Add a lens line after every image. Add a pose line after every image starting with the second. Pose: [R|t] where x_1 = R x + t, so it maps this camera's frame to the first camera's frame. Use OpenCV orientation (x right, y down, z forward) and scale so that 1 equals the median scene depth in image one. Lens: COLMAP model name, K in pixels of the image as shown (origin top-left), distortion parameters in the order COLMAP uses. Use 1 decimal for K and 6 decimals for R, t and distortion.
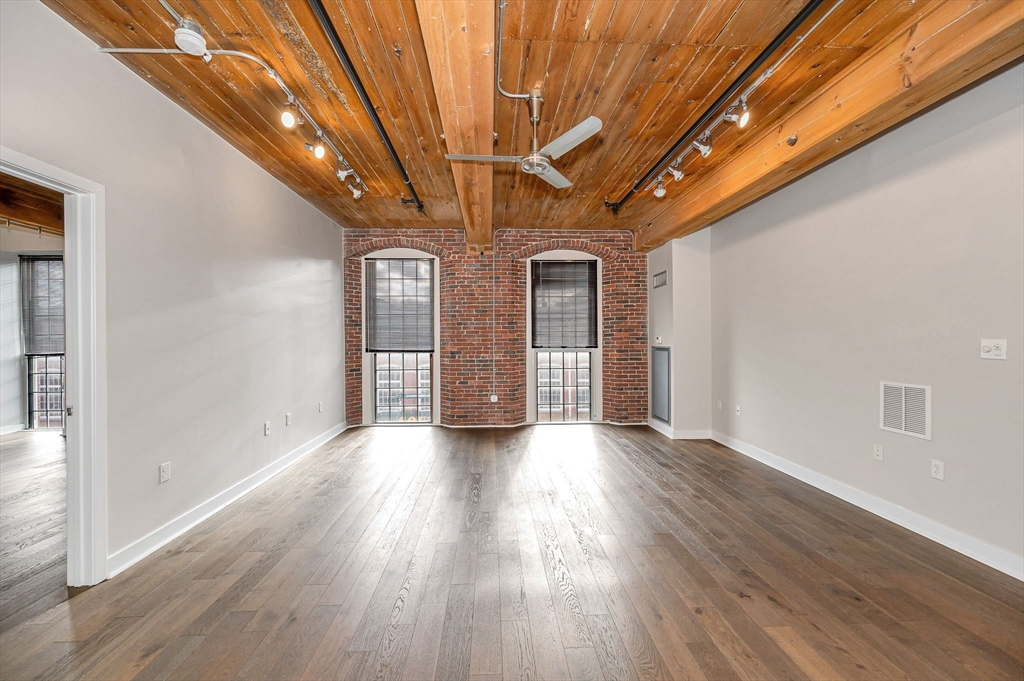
lens RADIAL K [[421.2, 0, 518.1], [0, 421.2, 334.7], [0, 0, 1]] dist [-0.001187, -0.000447]
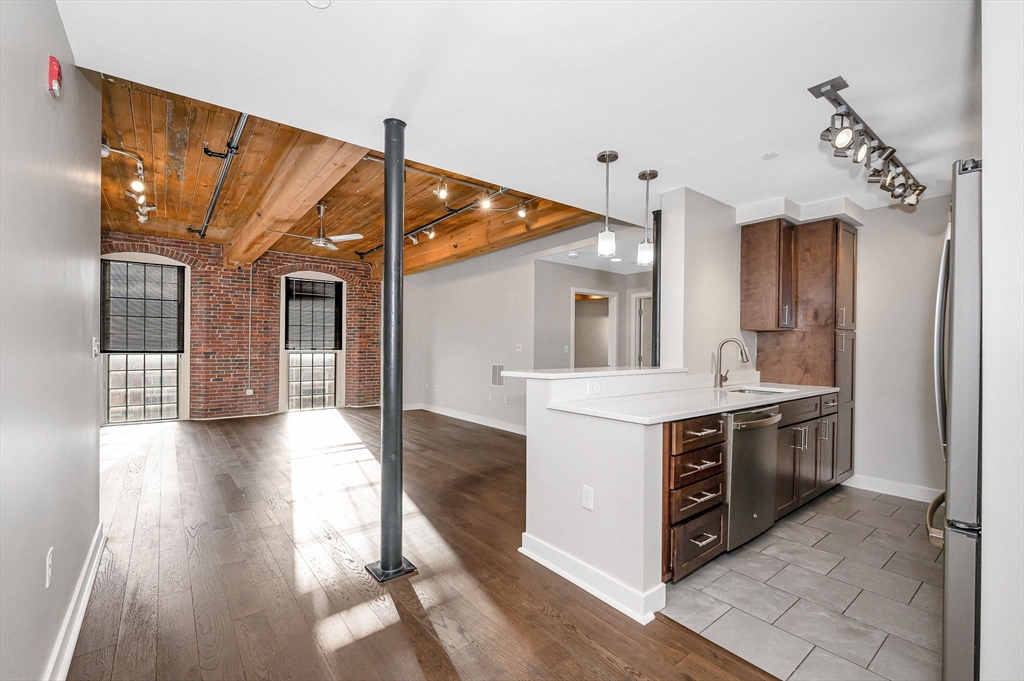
lens RADIAL K [[436.6, 0, 519.9], [0, 436.6, 346.6], [0, 0, 1]] dist [0.002417, 0.000110]
pose [[0.818256, 0.011270, 0.574743, -0.140529], [-0.018655, 0.999802, 0.006954, 0.001594], [-0.574551, -0.016412, 0.818304, -0.428674]]
